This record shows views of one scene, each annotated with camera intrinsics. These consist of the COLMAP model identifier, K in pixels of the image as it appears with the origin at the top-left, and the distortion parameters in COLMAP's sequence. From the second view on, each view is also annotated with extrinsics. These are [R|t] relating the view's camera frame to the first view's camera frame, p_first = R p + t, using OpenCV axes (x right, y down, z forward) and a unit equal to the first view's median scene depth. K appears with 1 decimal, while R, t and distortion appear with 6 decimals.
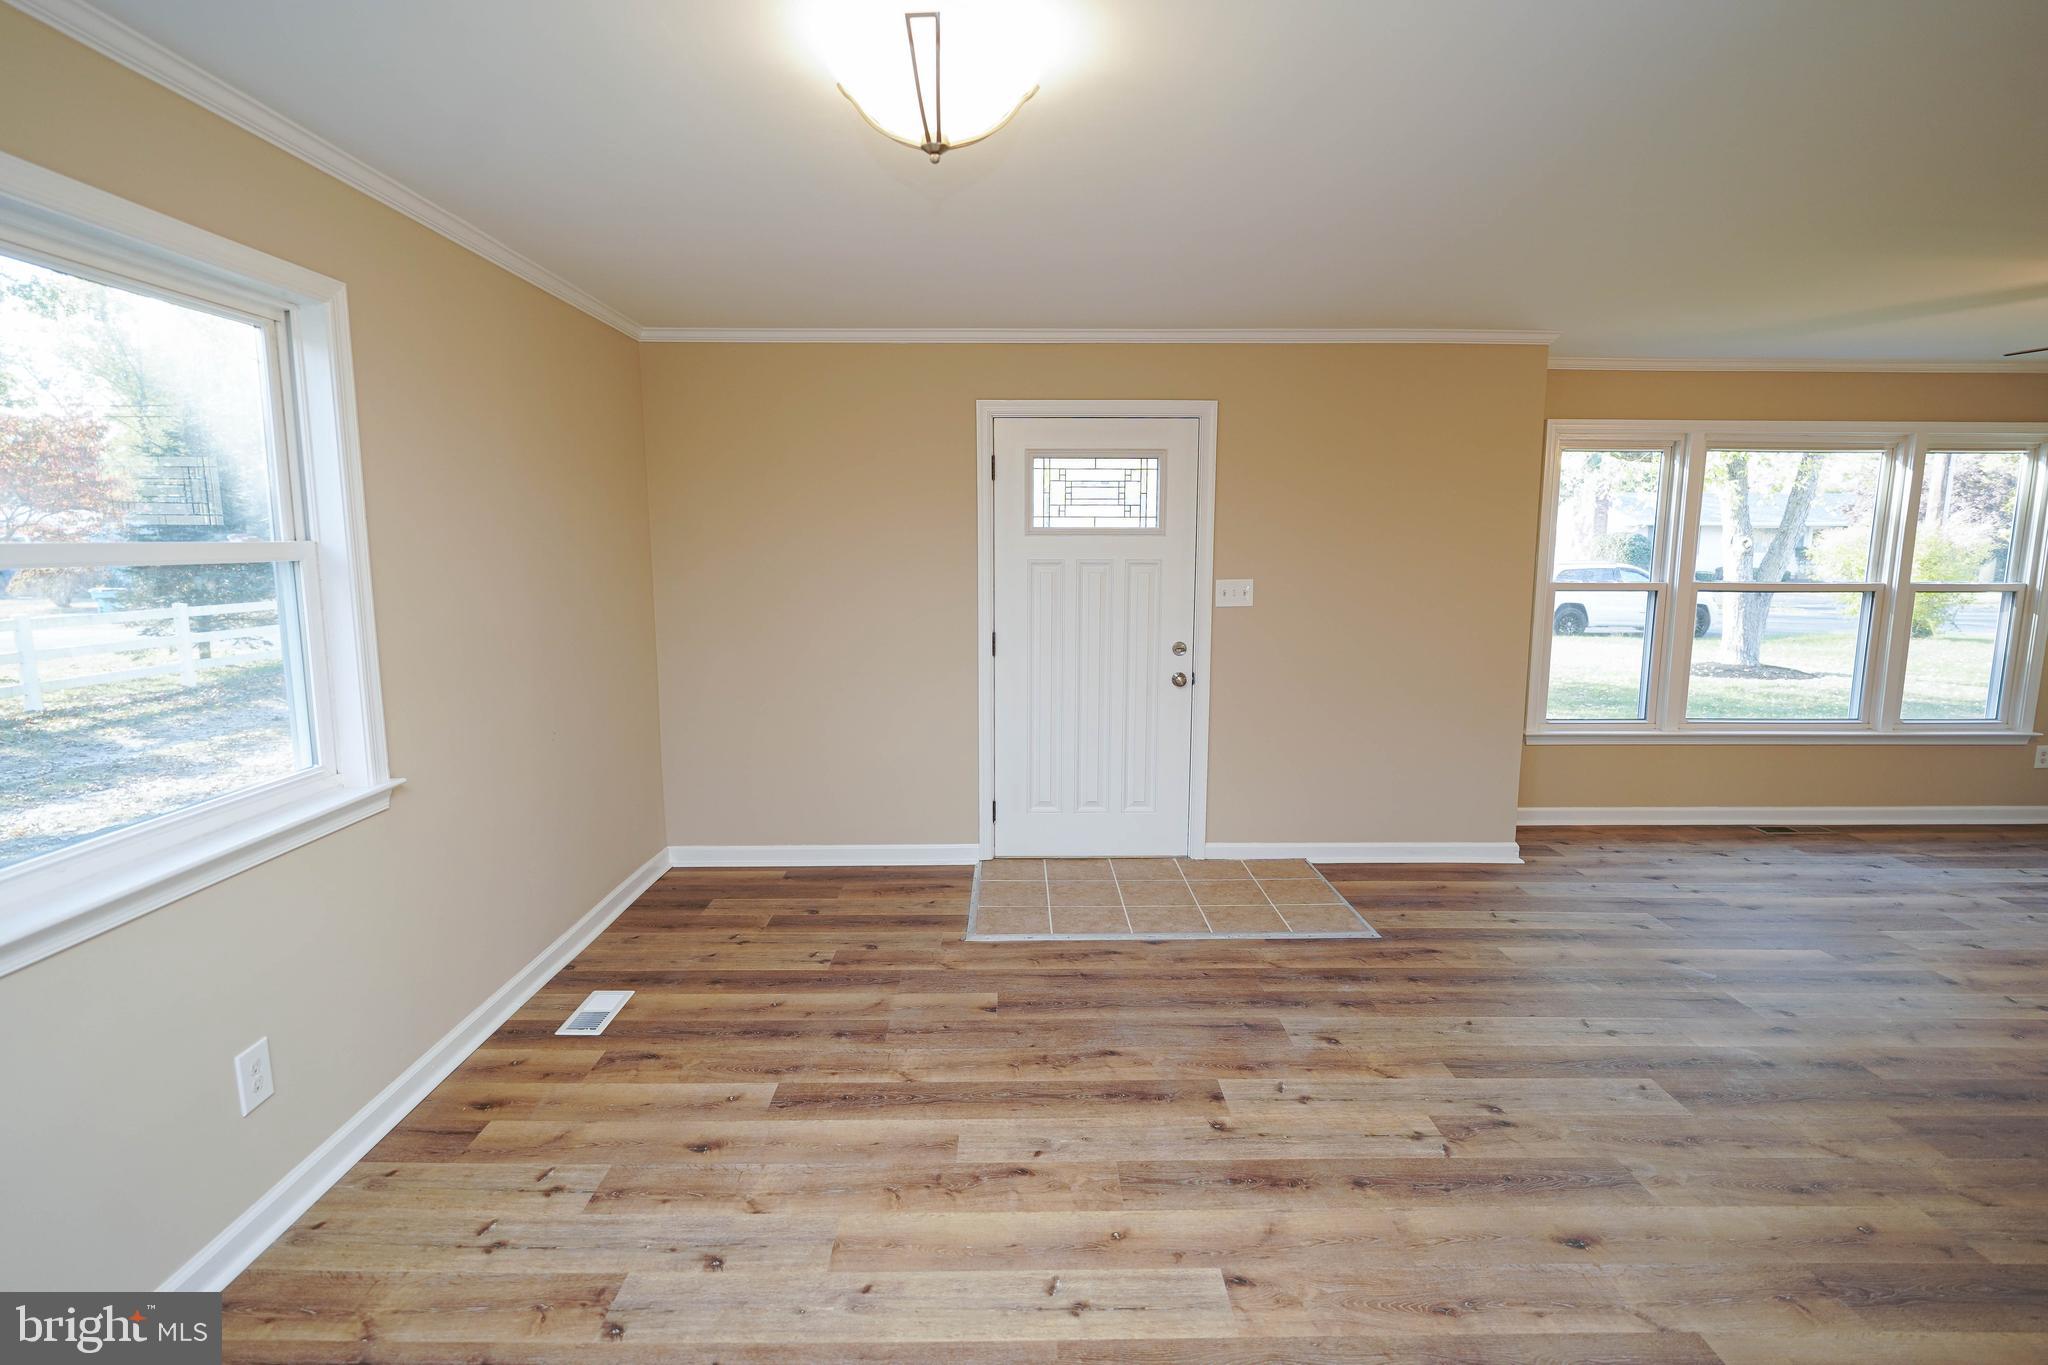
lens RADIAL K [[993.1, 0, 1012.9], [0, 993.1, 685.8], [0, 0, 1]] dist [-0.014703, 0.002140]
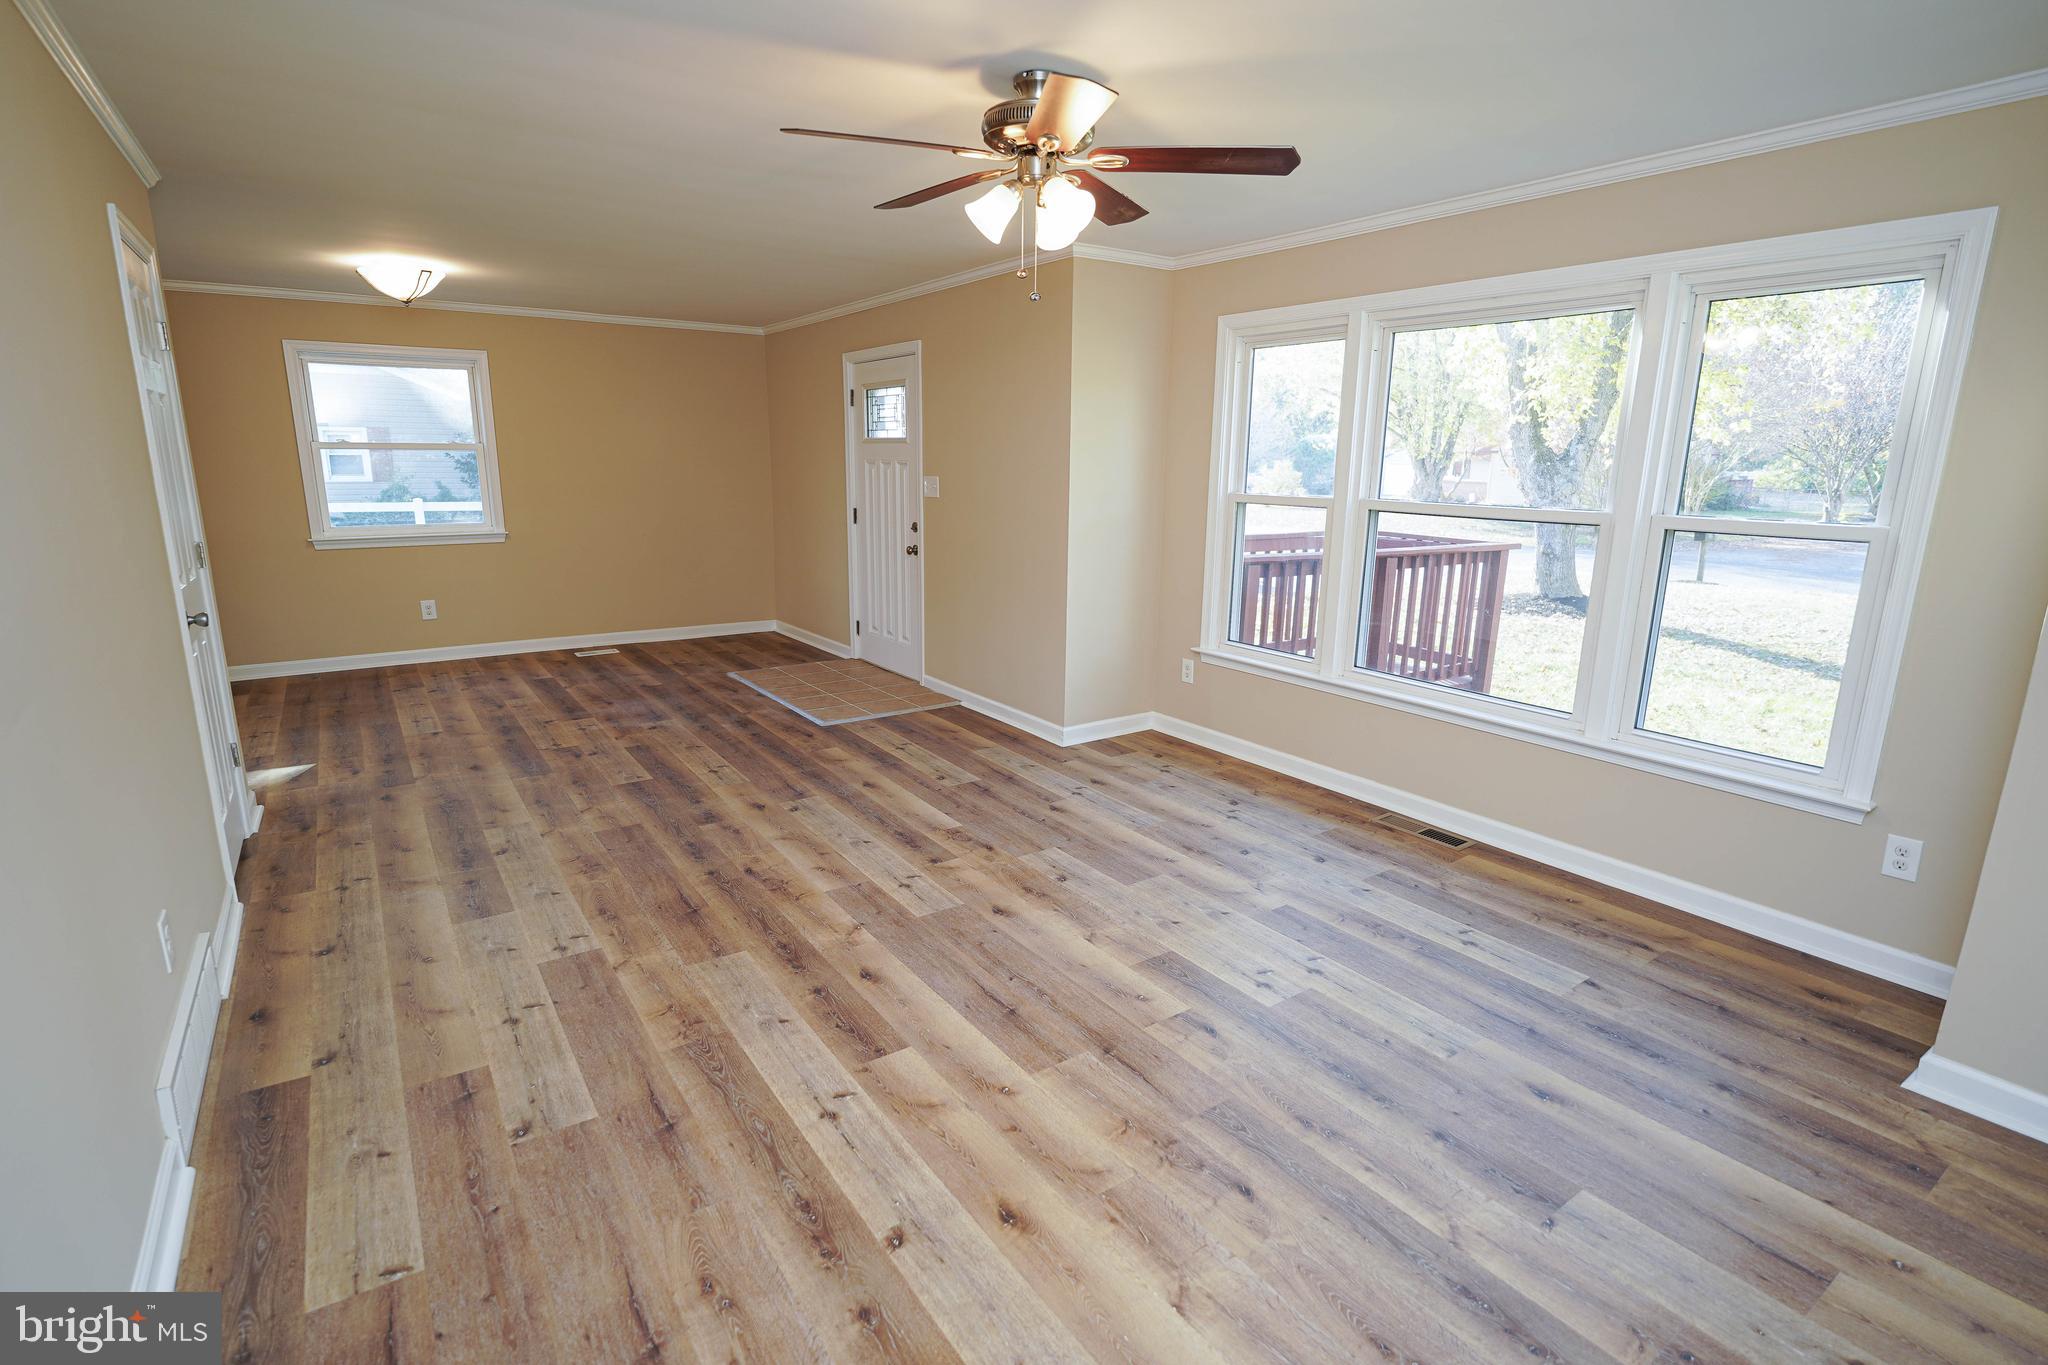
lens RADIAL K [[993.1, 0, 1036.0], [0, 993.1, 694.9], [0, 0, 1]] dist [-0.014703, 0.002140]
pose [[0.562830, 0.200482, -0.801891, 1.518261], [-0.130337, 0.979529, 0.153413, -0.045796], [0.816232, 0.018170, 0.577438, 0.379340]]
